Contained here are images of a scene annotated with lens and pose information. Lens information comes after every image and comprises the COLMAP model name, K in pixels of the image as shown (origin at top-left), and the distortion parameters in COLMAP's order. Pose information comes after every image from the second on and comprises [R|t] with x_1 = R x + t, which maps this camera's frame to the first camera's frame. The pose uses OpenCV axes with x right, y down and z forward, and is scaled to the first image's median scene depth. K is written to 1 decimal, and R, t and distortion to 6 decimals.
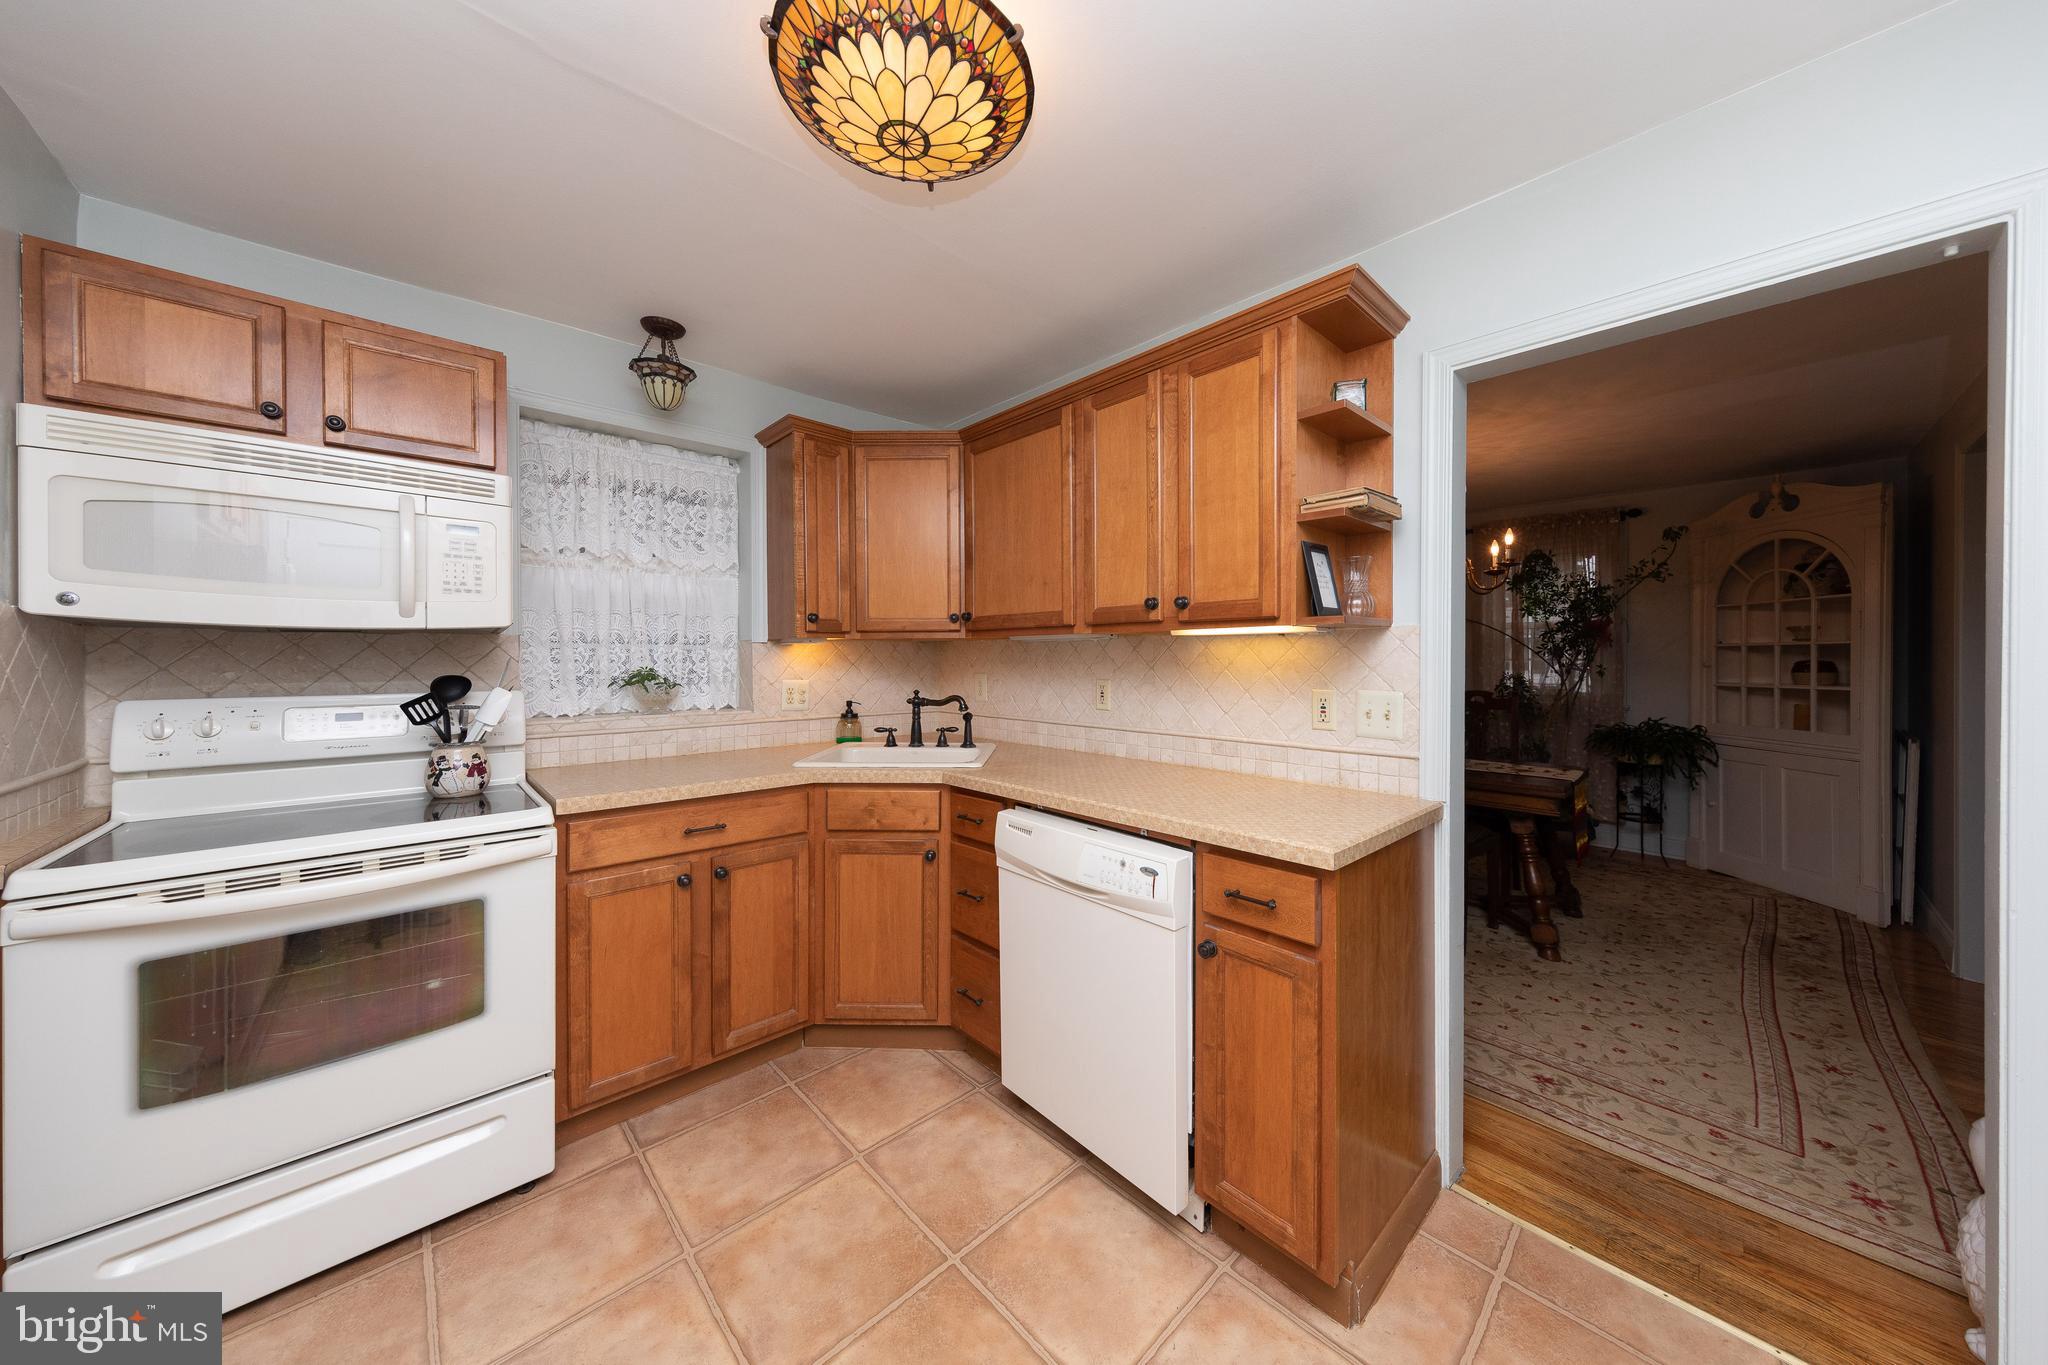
lens RADIAL K [[677.3, 0, 1029.4], [0, 677.3, 657.5], [0, 0, 1]] dist [-0.009127, -0.000120]
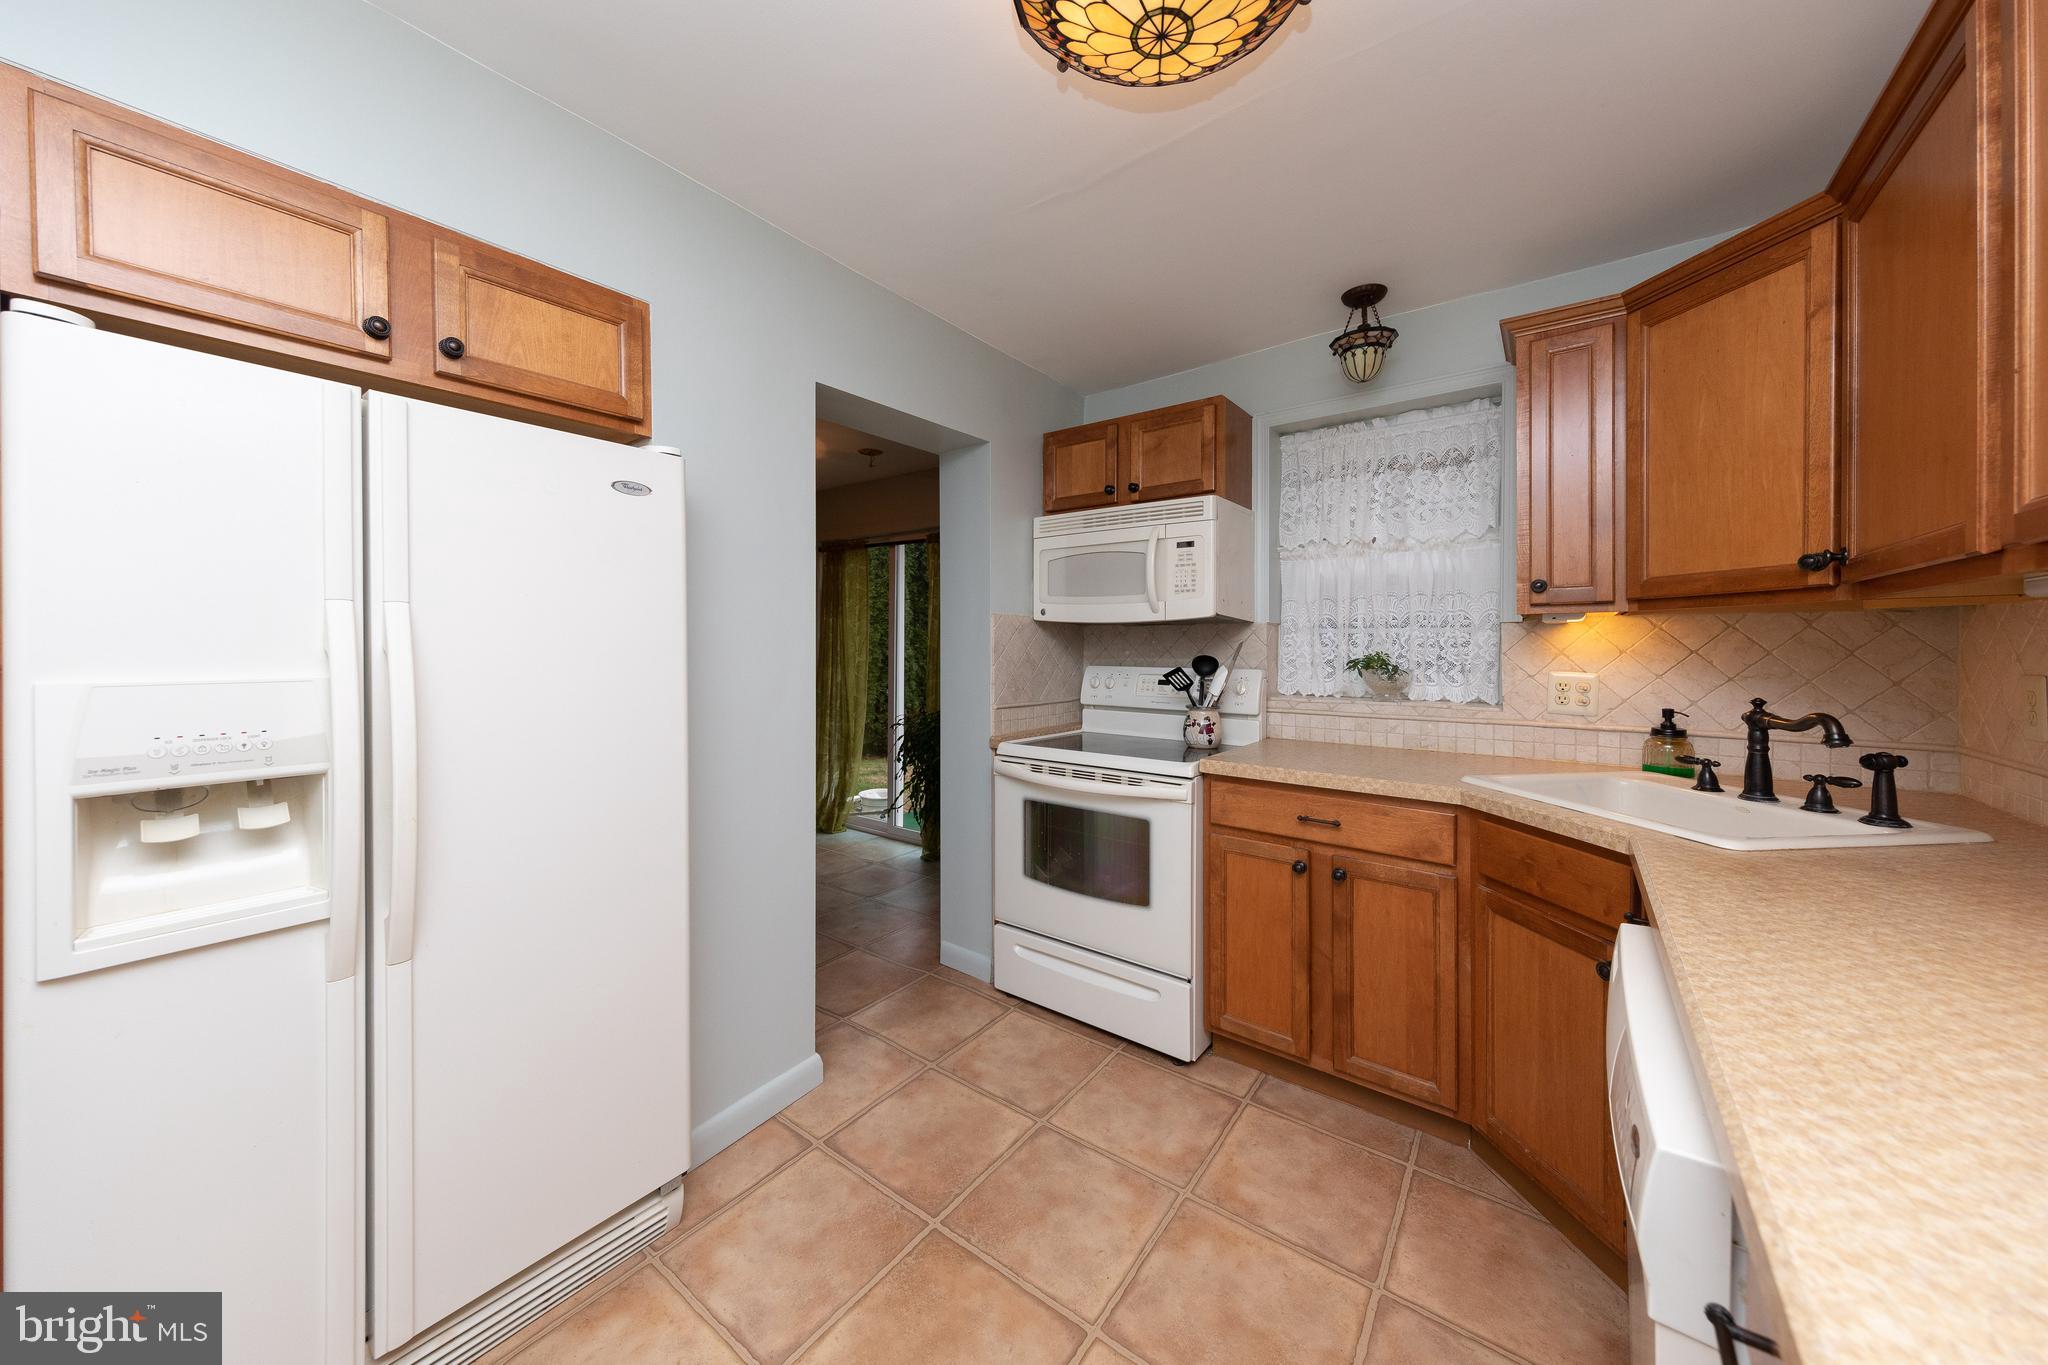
lens RADIAL K [[697.3, 0, 1024.2], [0, 697.3, 649.2], [0, 0, 1]] dist [-0.000898, -0.000113]
pose [[0.158514, 0.006851, -0.987333, 0.431859], [-0.001802, 0.999976, 0.006650, 0.006517], [0.987355, 0.000725, 0.158522, 0.445373]]
